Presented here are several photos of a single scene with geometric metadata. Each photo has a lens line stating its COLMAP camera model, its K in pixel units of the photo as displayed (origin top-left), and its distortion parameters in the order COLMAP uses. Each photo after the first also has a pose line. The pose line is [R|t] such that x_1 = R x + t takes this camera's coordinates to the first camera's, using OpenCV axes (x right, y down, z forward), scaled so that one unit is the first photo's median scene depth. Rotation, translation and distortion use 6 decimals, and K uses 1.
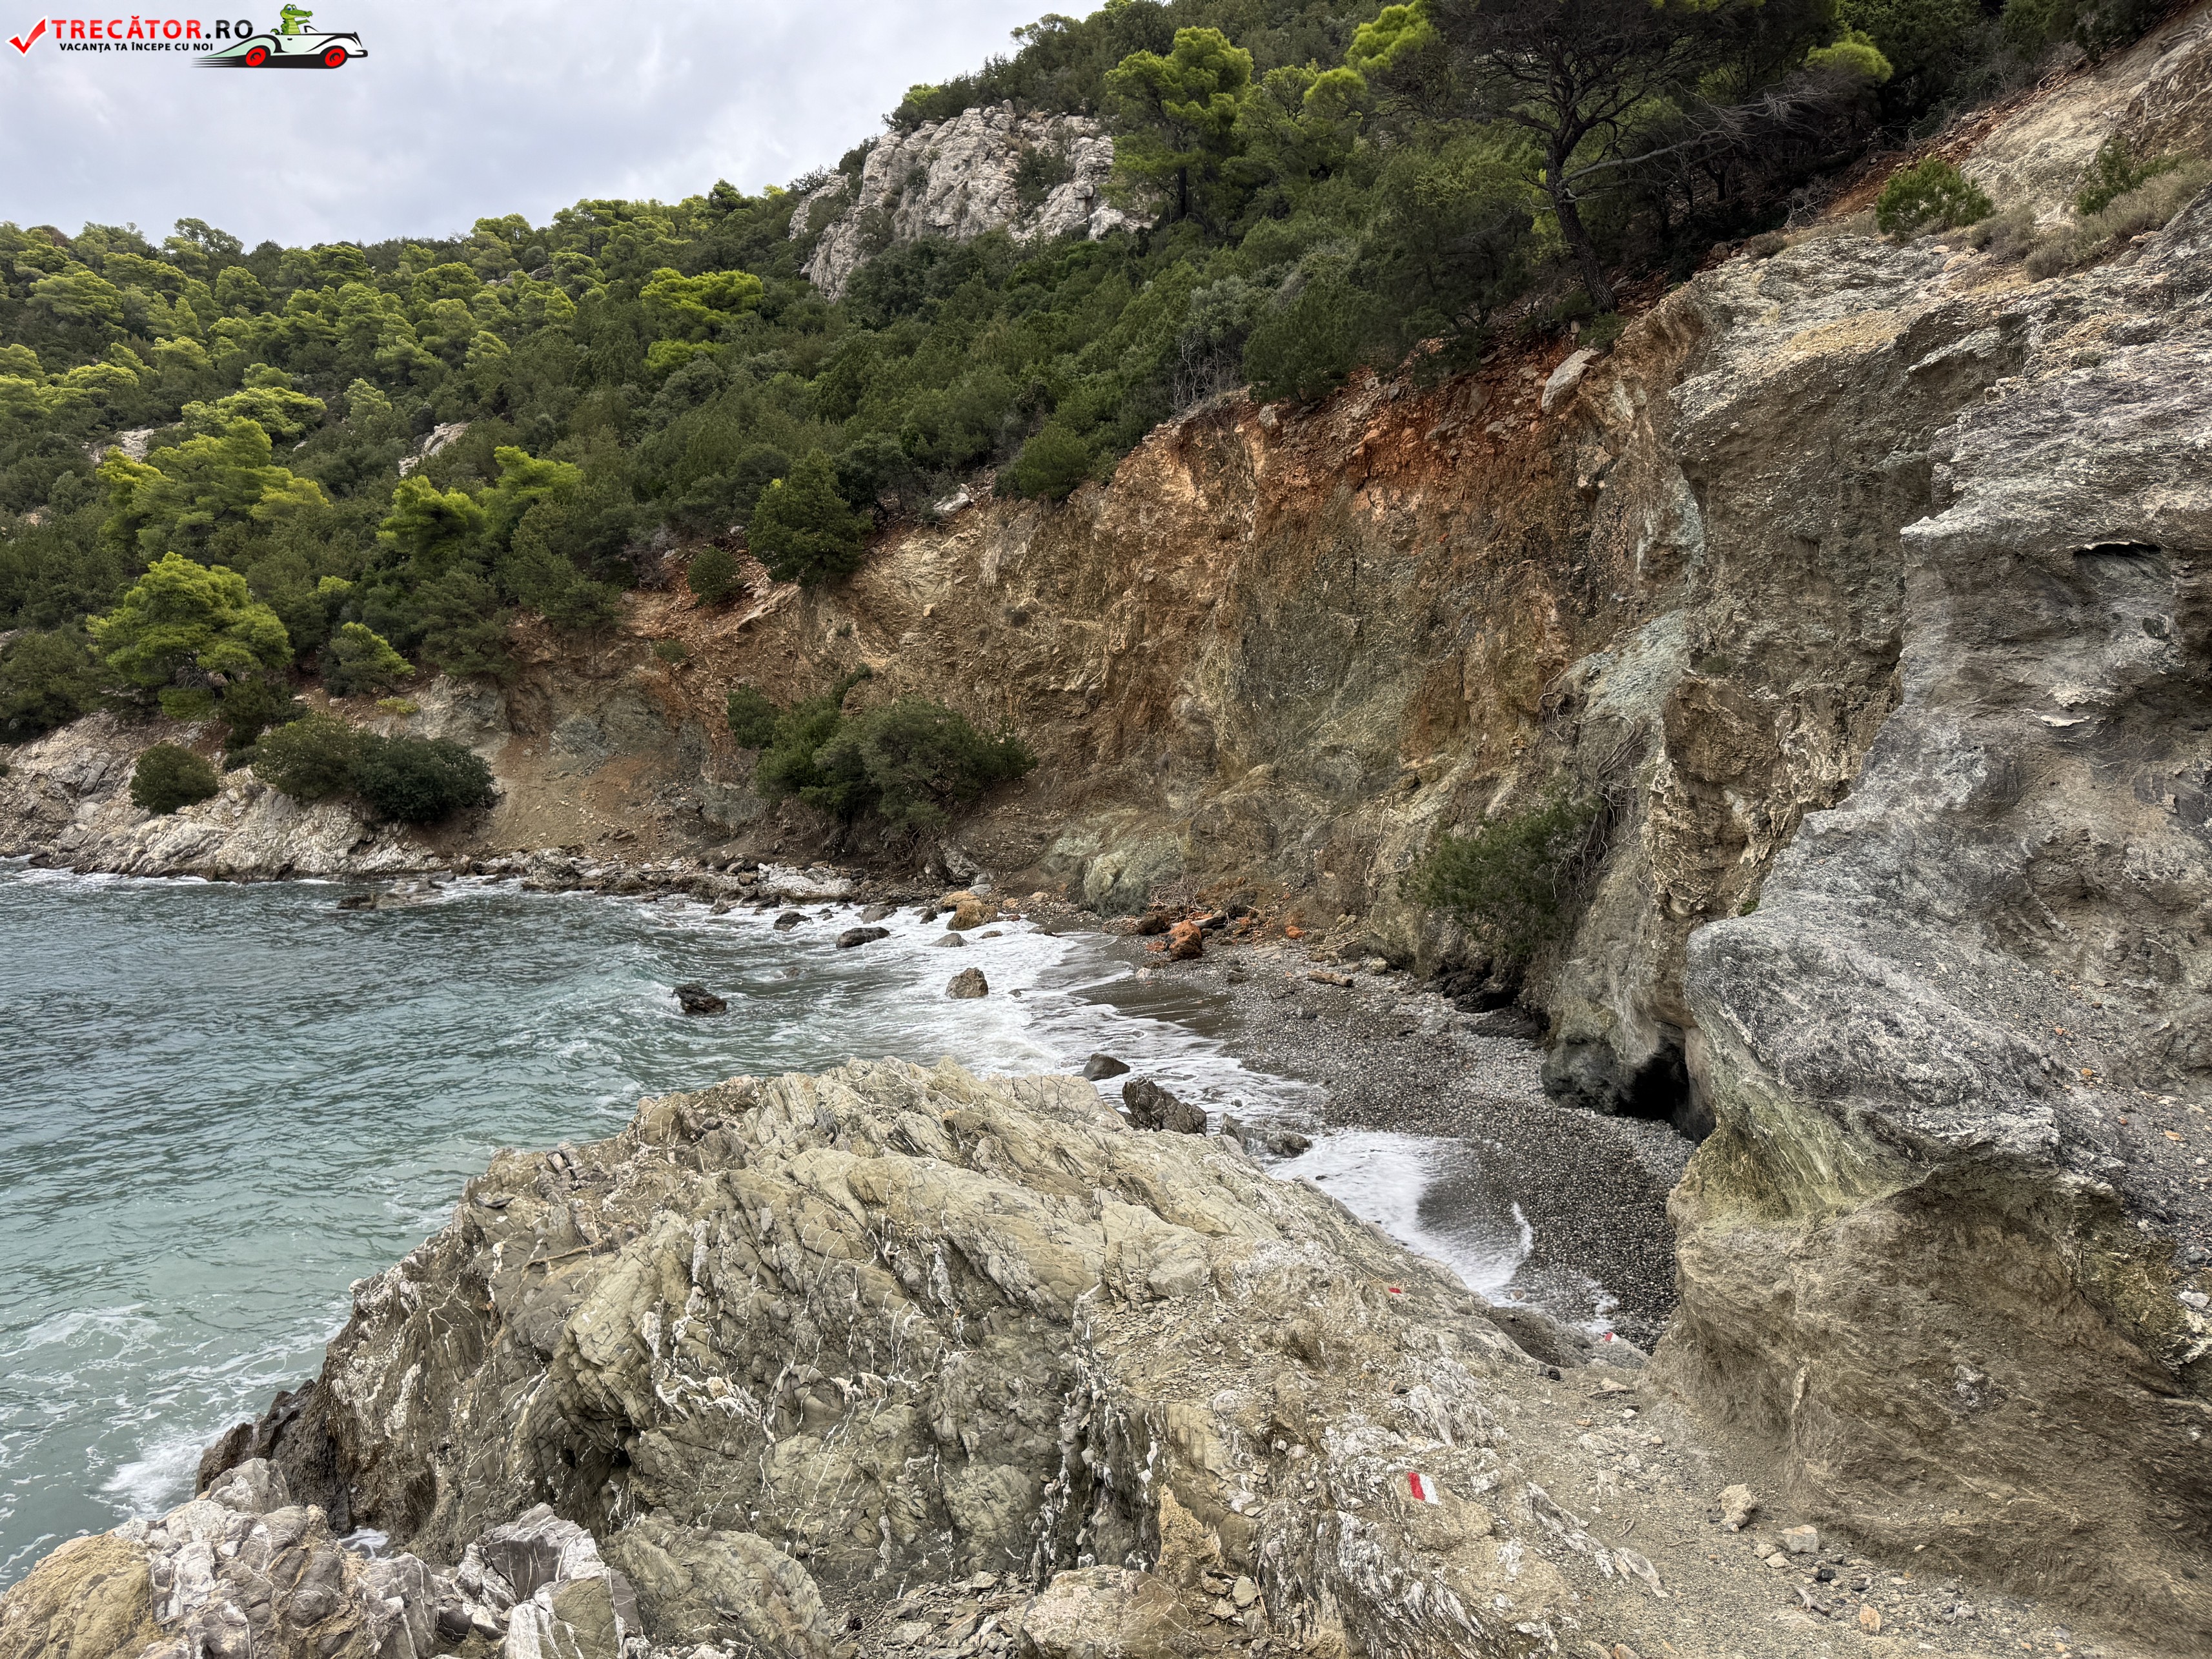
lens RADIAL K [[1540.8, 0, 1097.8], [0, 1540.8, 825.5], [0, 0, 1]] dist [0.153699, -0.269848]
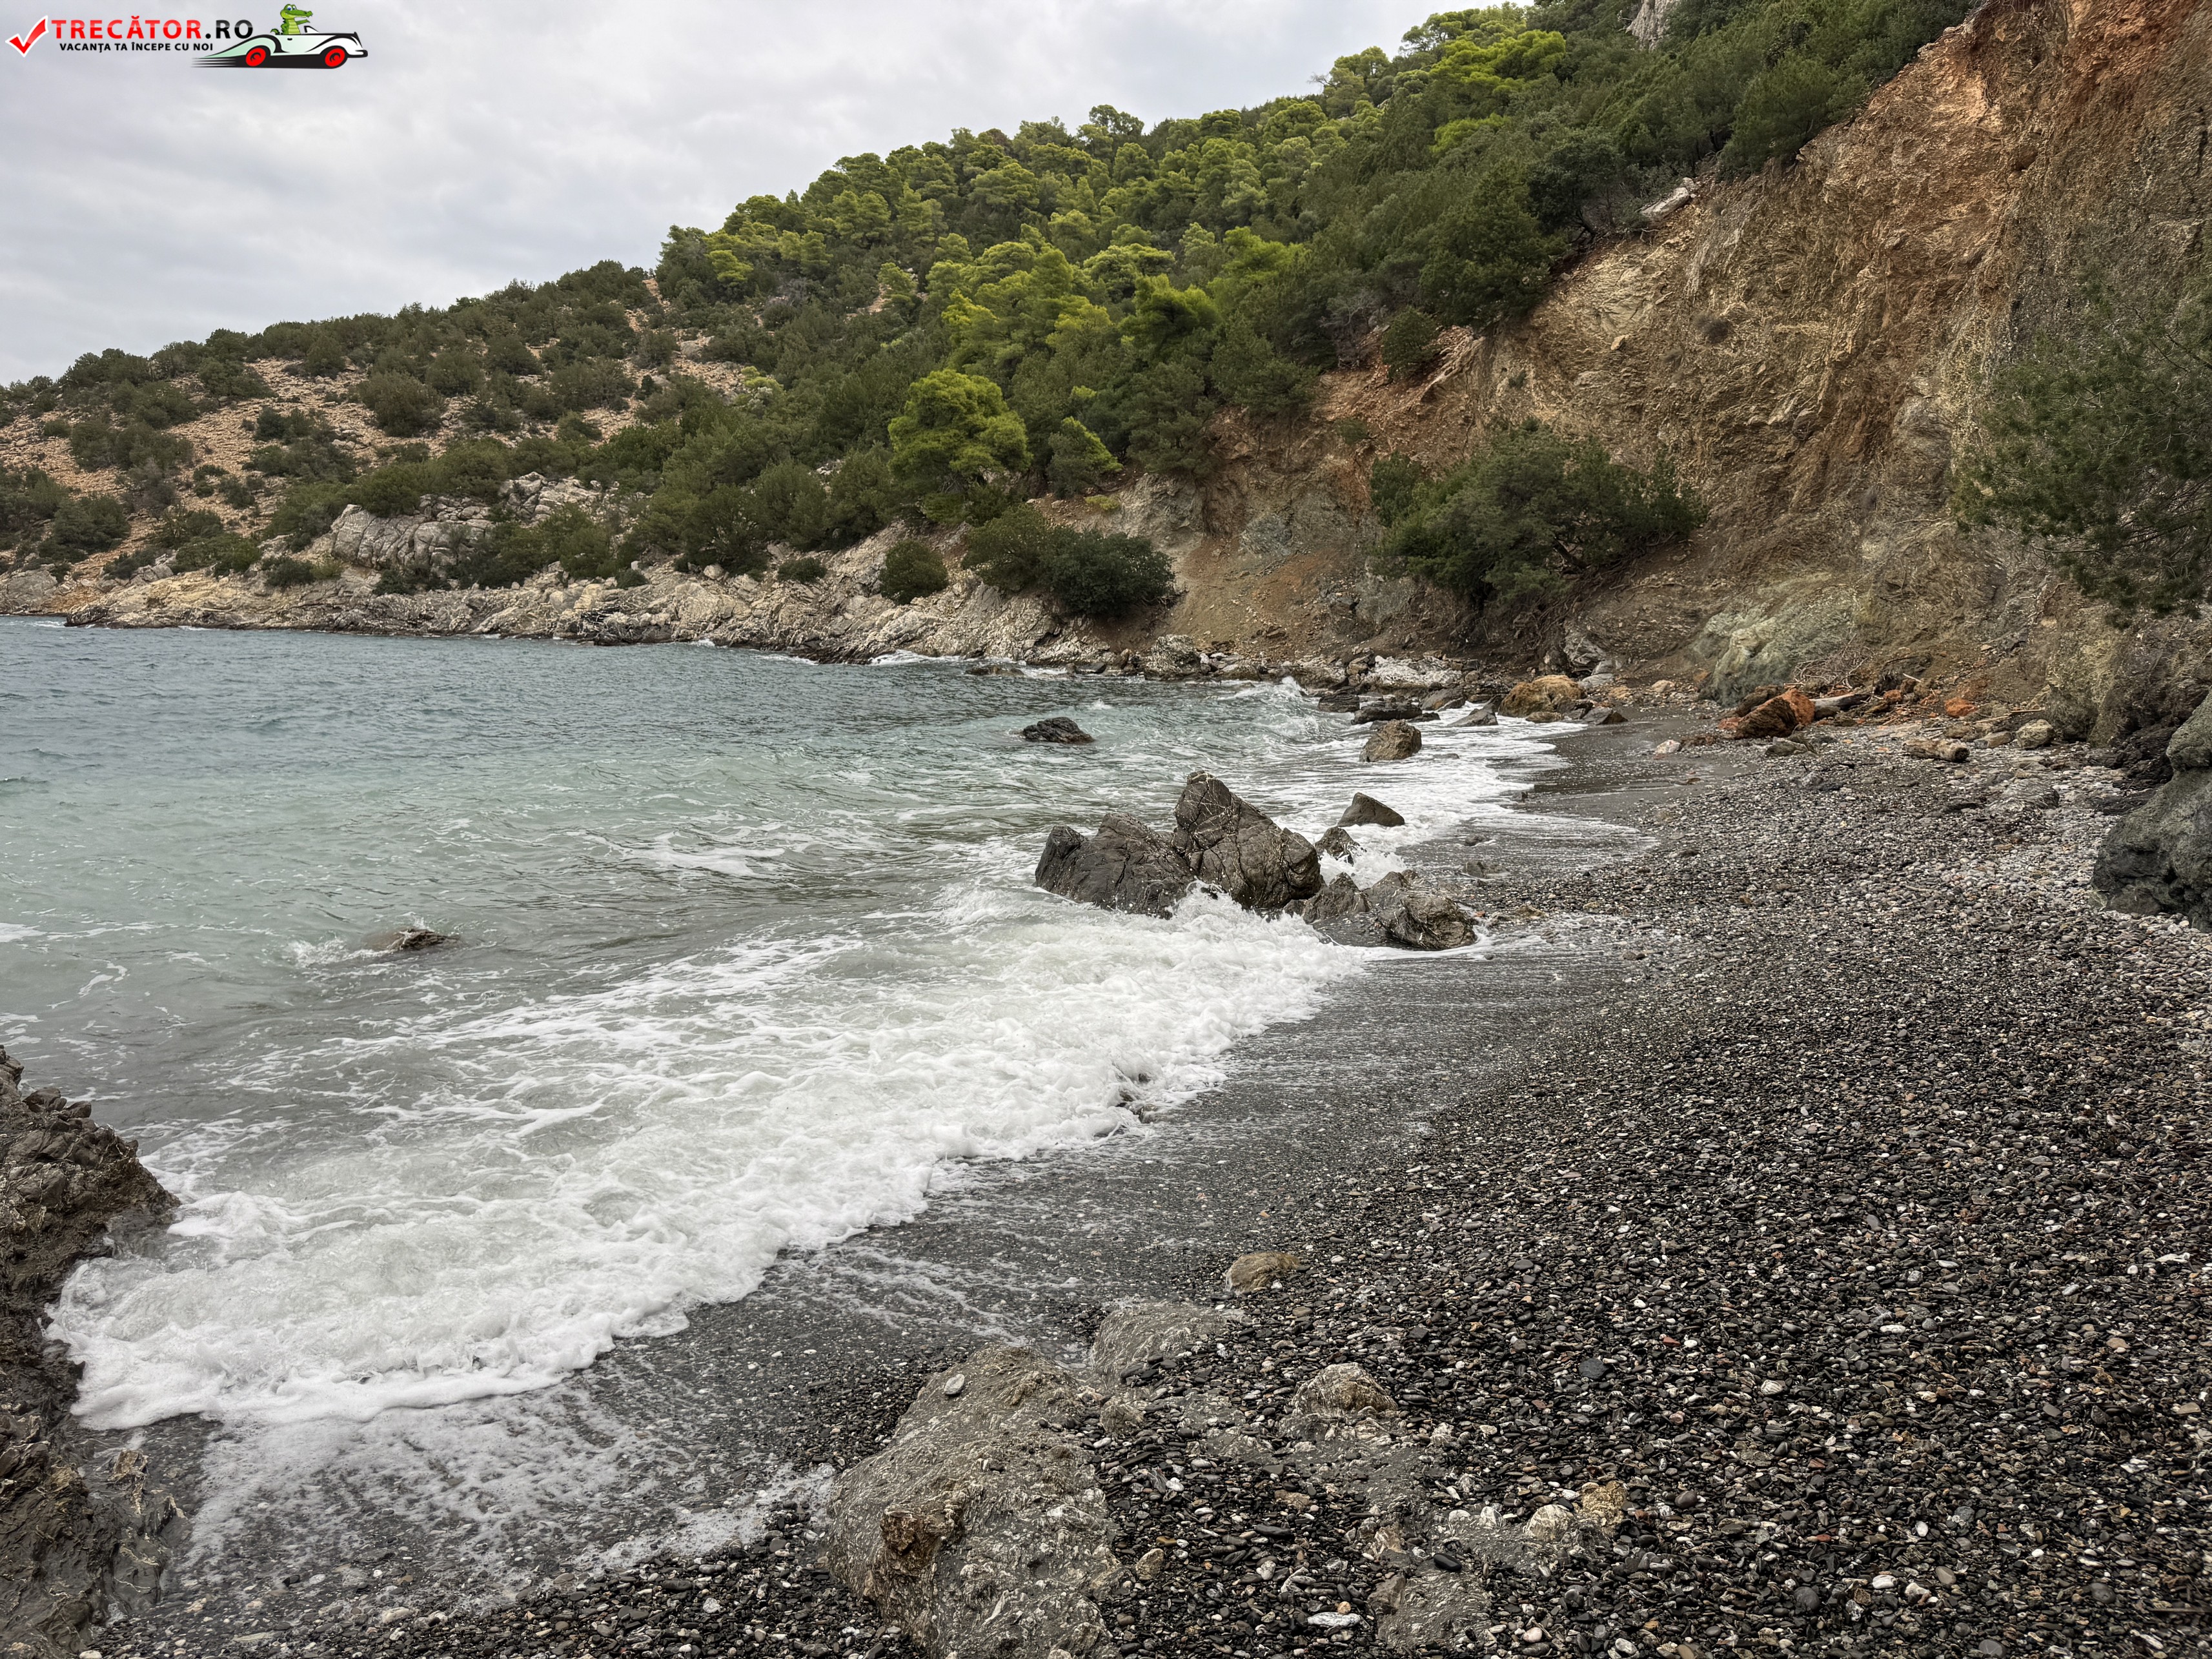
lens RADIAL K [[1566.3, 0, 1108.6], [0, 1566.3, 827.6], [0, 0, 1]] dist [0.019216, -0.019814]
pose [[0.861408, 0.091274, -0.499645, 0.117006], [-0.050318, 0.994217, 0.094871, 0.056760], [0.505415, -0.056581, 0.861019, 0.221538]]
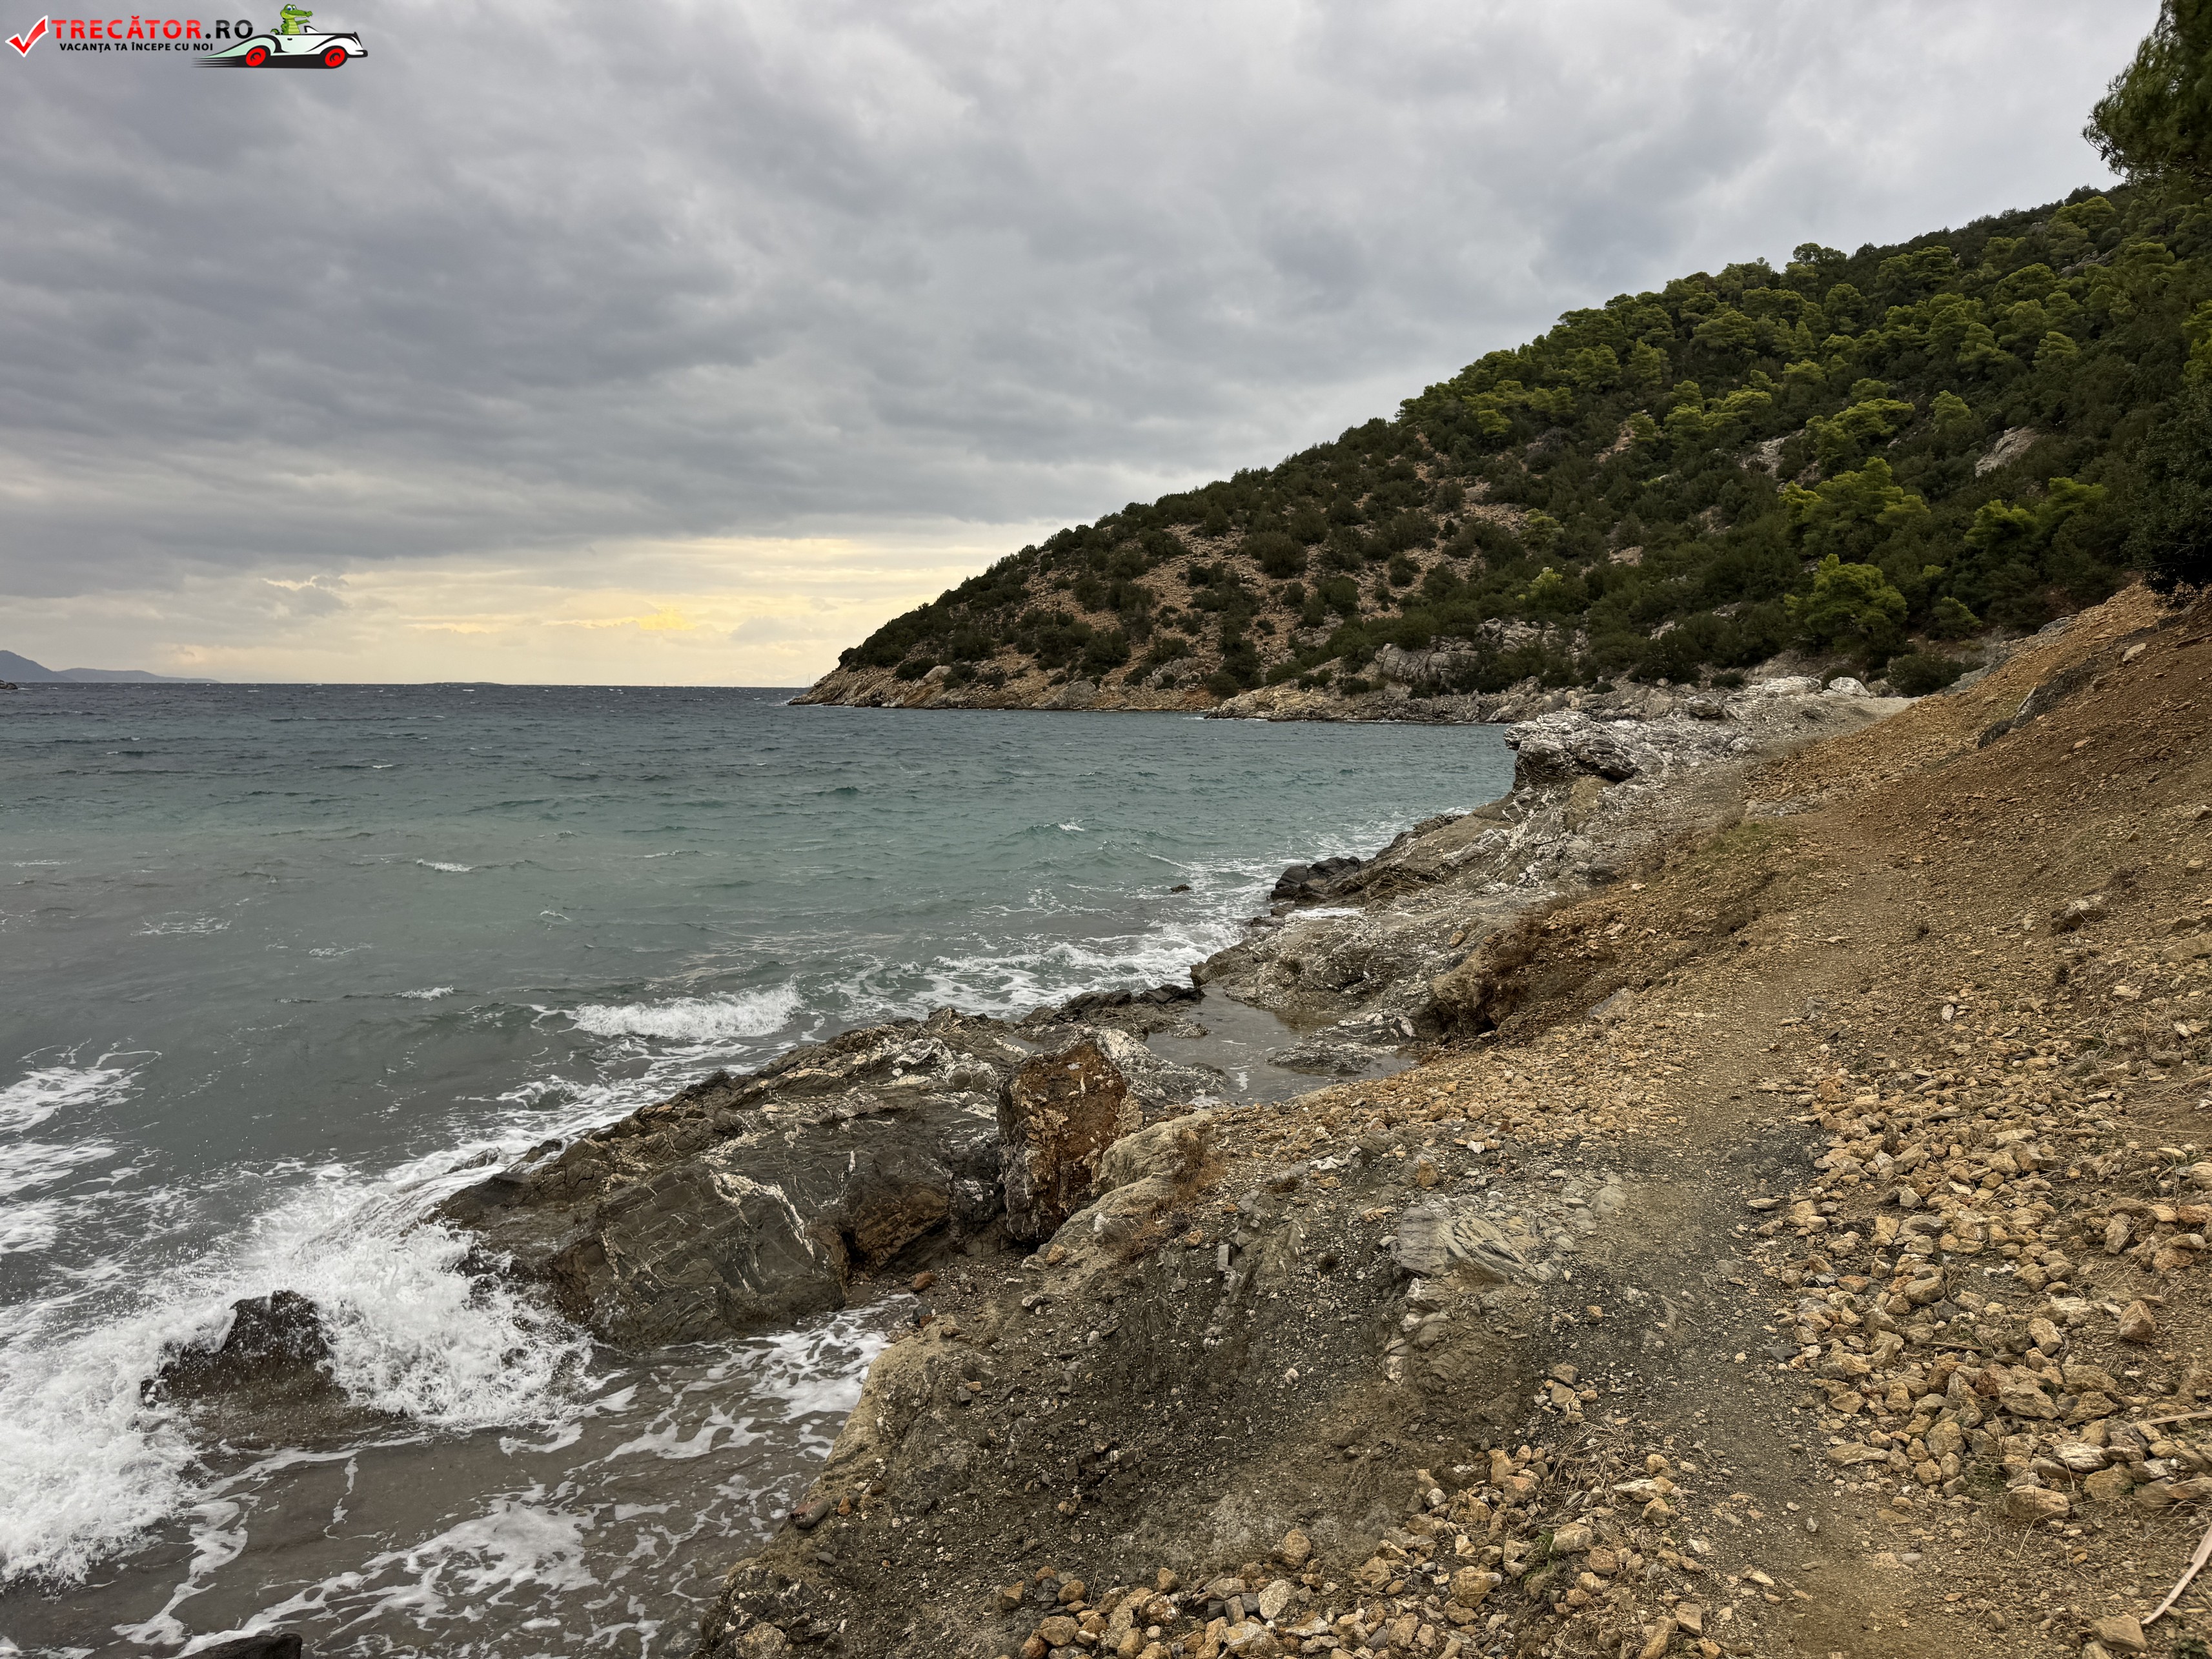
lens RADIAL K [[1539.6, 0, 1097.7], [0, 1539.6, 862.8], [0, 0, 1]] dist [0.056811, -0.090425]
pose [[0.618120, 0.099339, -0.779782, 0.510539], [-0.045702, 0.994846, 0.090509, 0.082737], [0.784754, -0.020307, 0.619474, -1.314493]]
